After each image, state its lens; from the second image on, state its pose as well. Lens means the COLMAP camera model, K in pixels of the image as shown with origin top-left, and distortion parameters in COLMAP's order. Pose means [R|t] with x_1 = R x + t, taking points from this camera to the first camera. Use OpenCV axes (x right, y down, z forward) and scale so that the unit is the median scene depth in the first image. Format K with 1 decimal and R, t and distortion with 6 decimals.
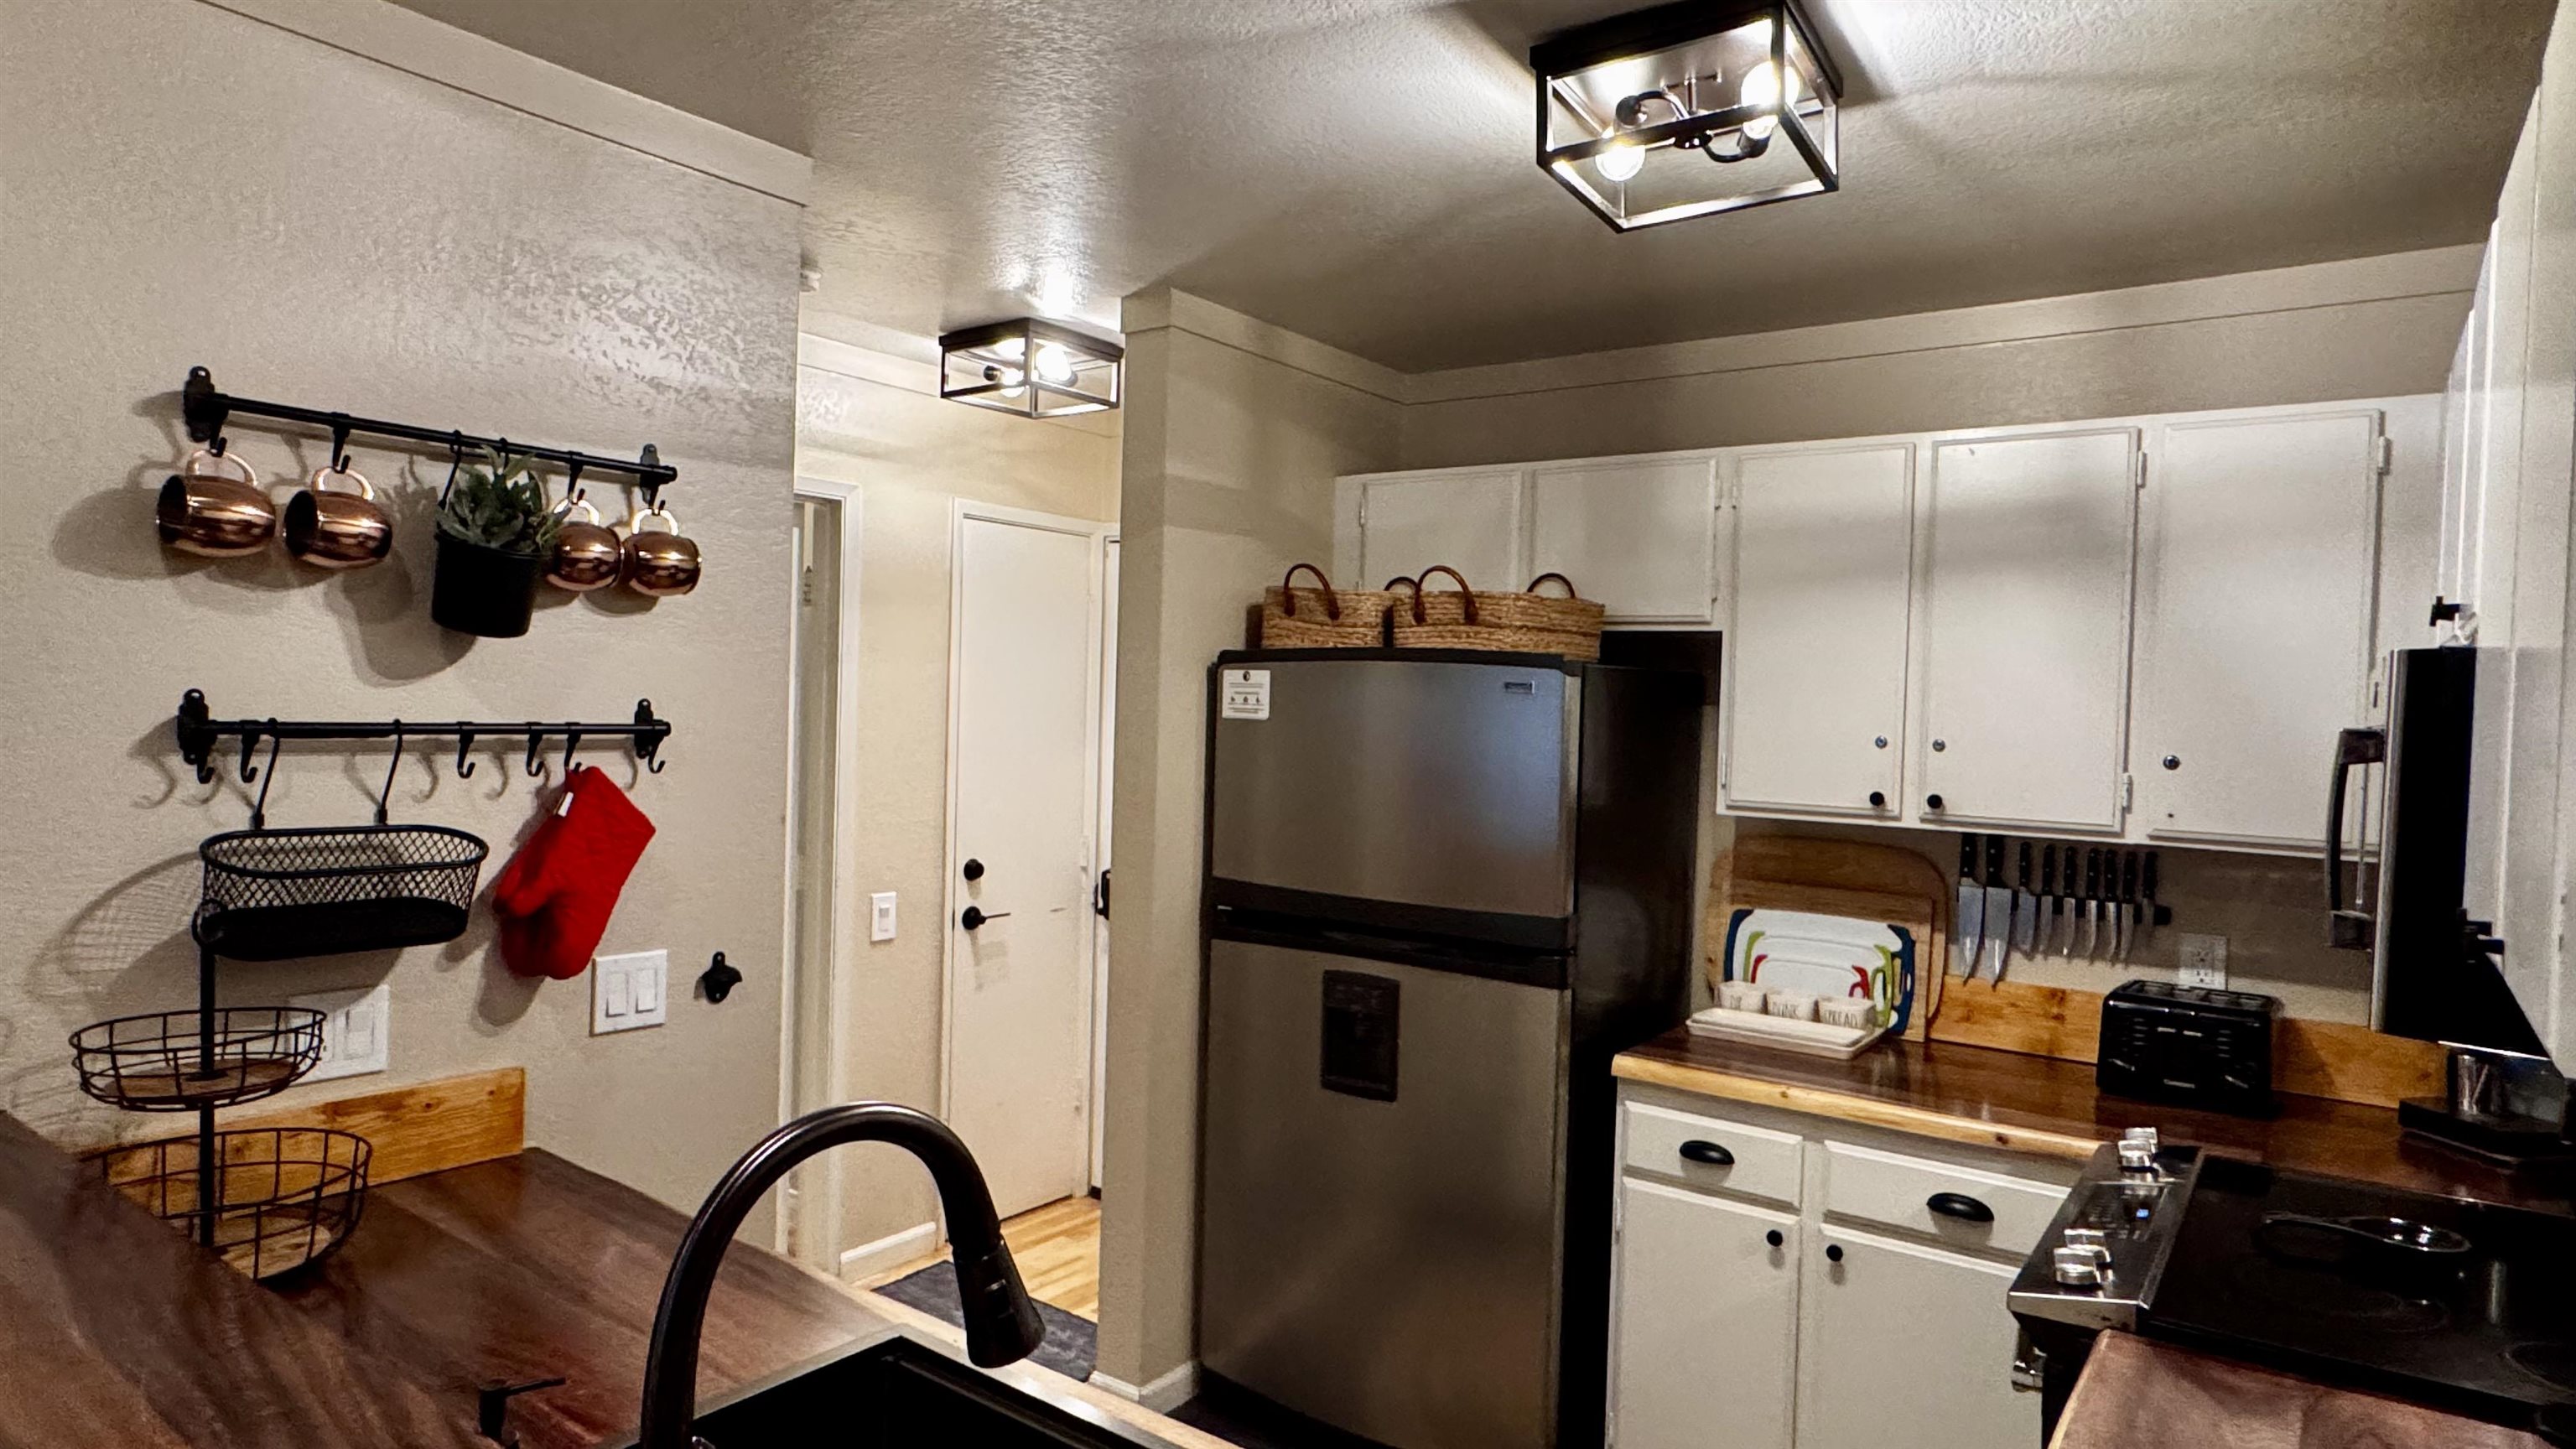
lens RADIAL K [[1472.8, 0, 1282.0], [0, 1472.8, 723.9], [0, 0, 1]] dist [0.006510, 0.002306]
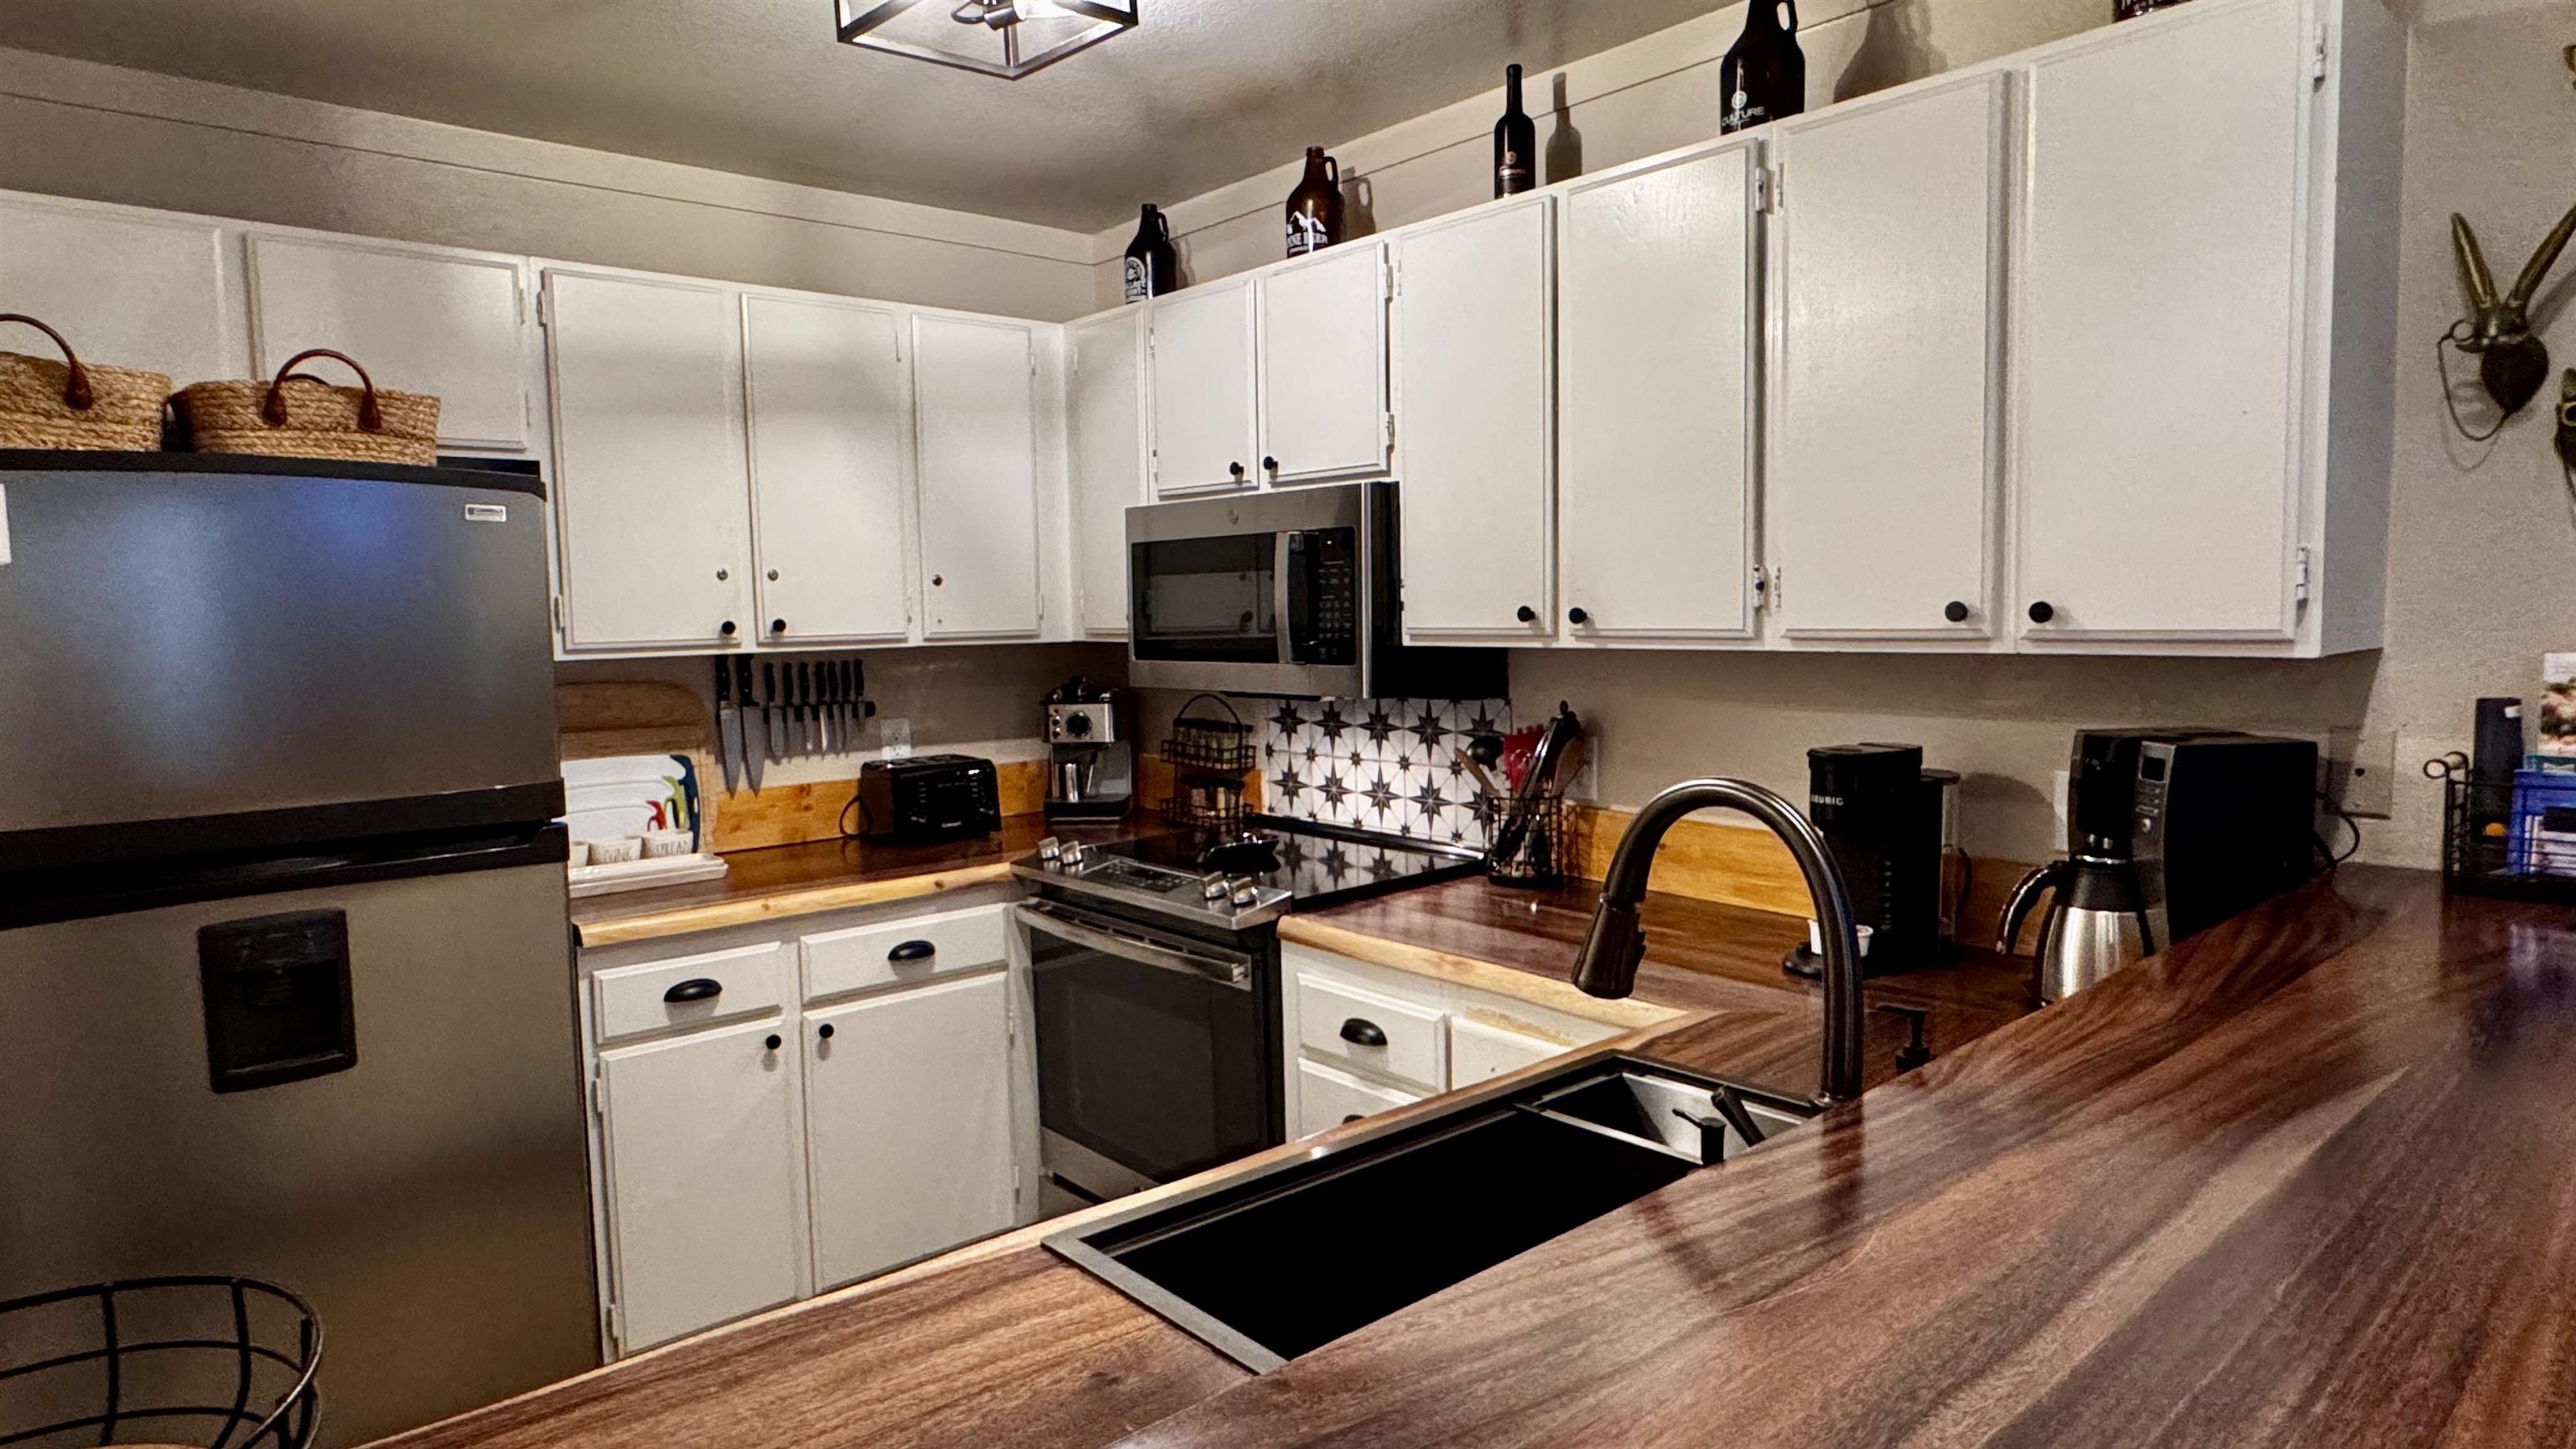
lens RADIAL K [[1472.8, 0, 1282.2], [0, 1472.8, 726.6], [0, 0, 1]] dist [0.006510, 0.002306]
pose [[0.228141, -0.117663, 0.966492, -0.529285], [0.043742, 0.992907, 0.110553, 0.021102], [-0.972645, 0.017055, 0.231670, 0.362290]]
